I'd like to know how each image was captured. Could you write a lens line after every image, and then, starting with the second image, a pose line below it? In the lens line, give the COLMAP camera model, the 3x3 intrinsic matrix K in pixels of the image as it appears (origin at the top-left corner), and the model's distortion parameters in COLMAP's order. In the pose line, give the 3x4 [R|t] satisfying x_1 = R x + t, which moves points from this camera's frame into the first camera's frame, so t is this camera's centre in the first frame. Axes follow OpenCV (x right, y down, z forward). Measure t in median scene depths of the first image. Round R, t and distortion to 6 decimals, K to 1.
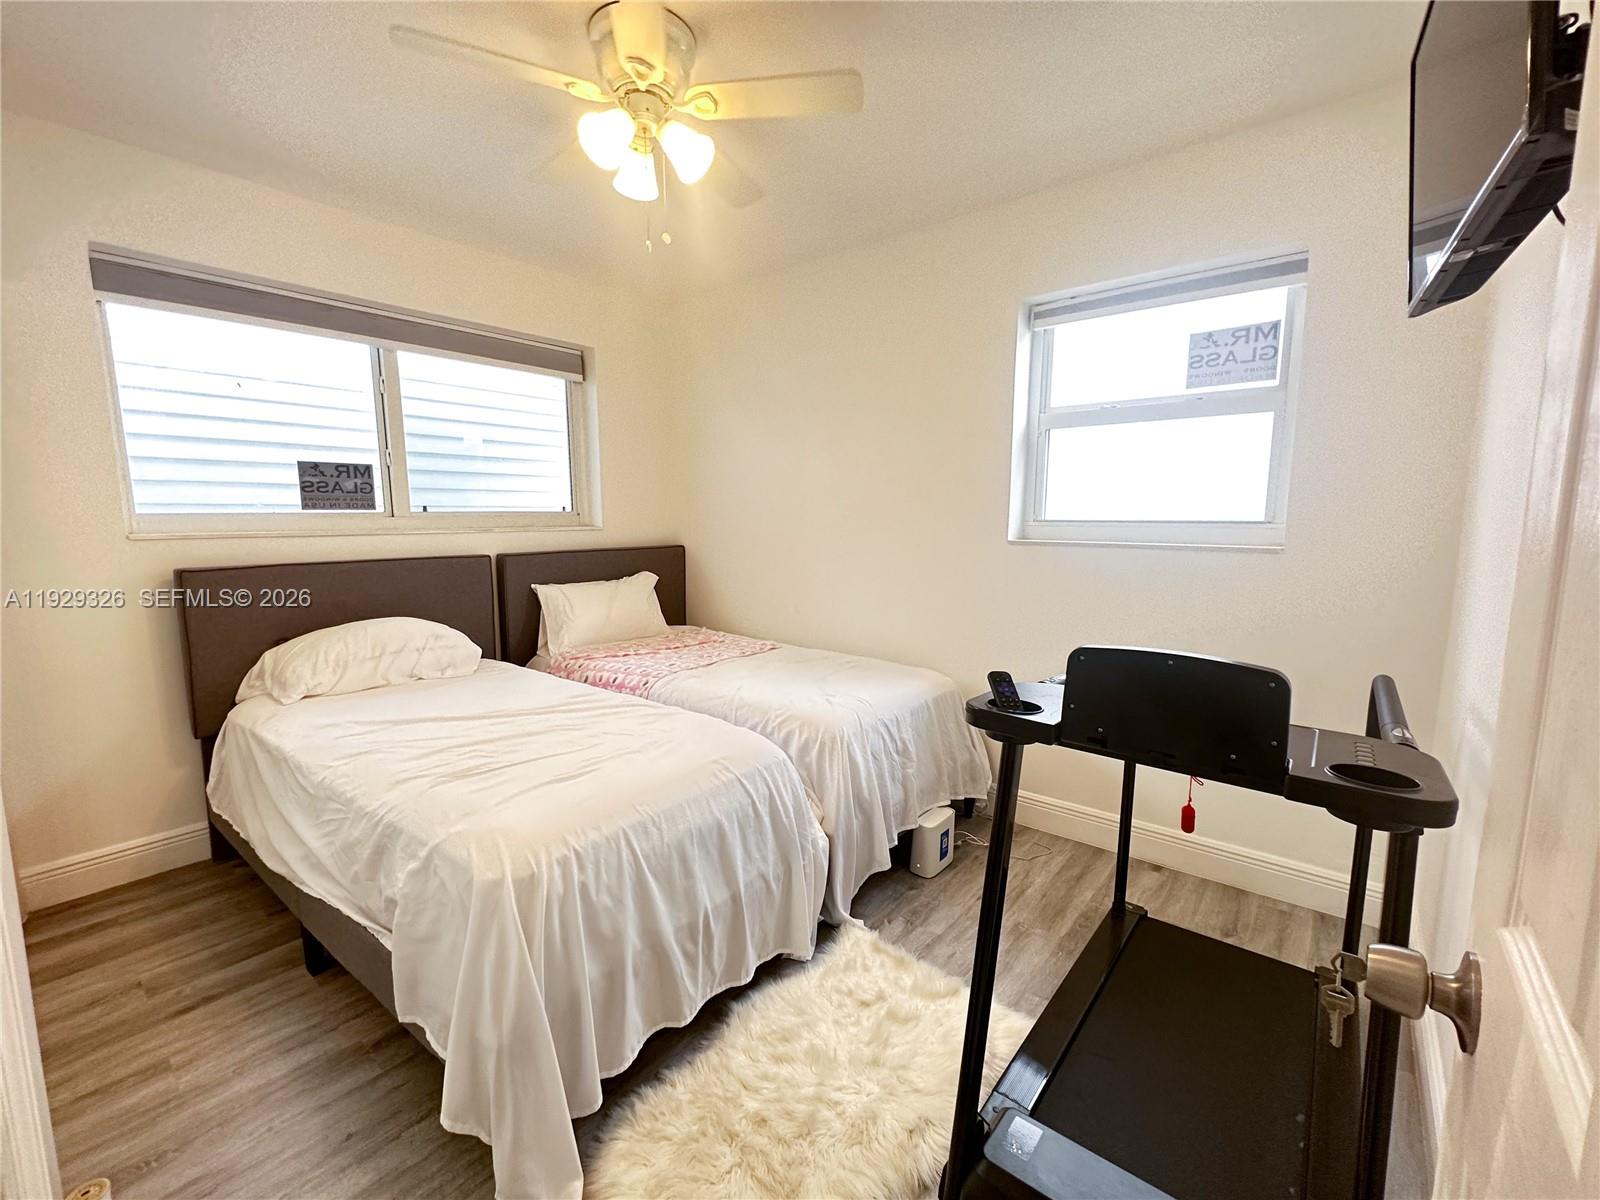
lens RADIAL K [[683.1, 0, 803.4], [0, 683.1, 606.4], [0, 0, 1]] dist [0.001694, 0.000241]
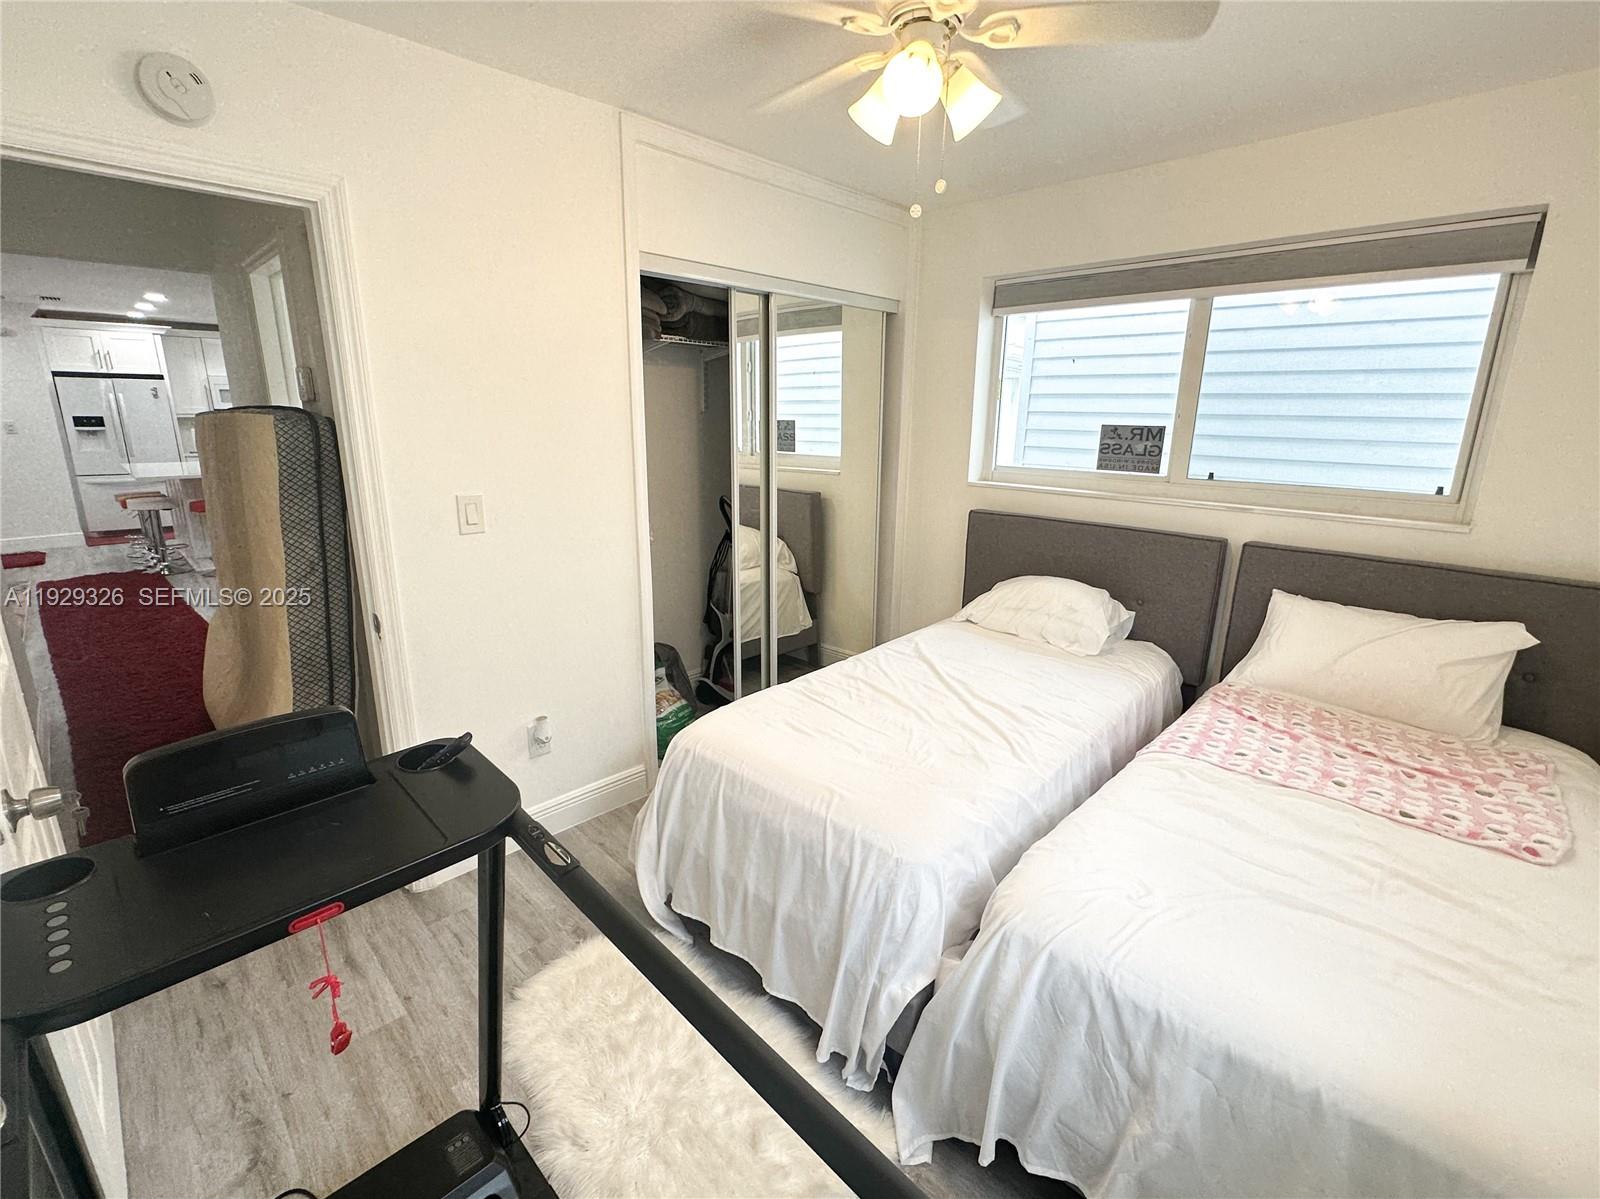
lens RADIAL K [[697.3, 0, 800.0], [0, 697.3, 599.5], [0, 0, 1]] dist [-0.002322, -0.000166]
pose [[-0.096350, 0.263668, -0.959789, 0.438859], [-0.146909, 0.949948, 0.275712, -0.173969], [0.984446, 0.167566, -0.052793, 0.591288]]
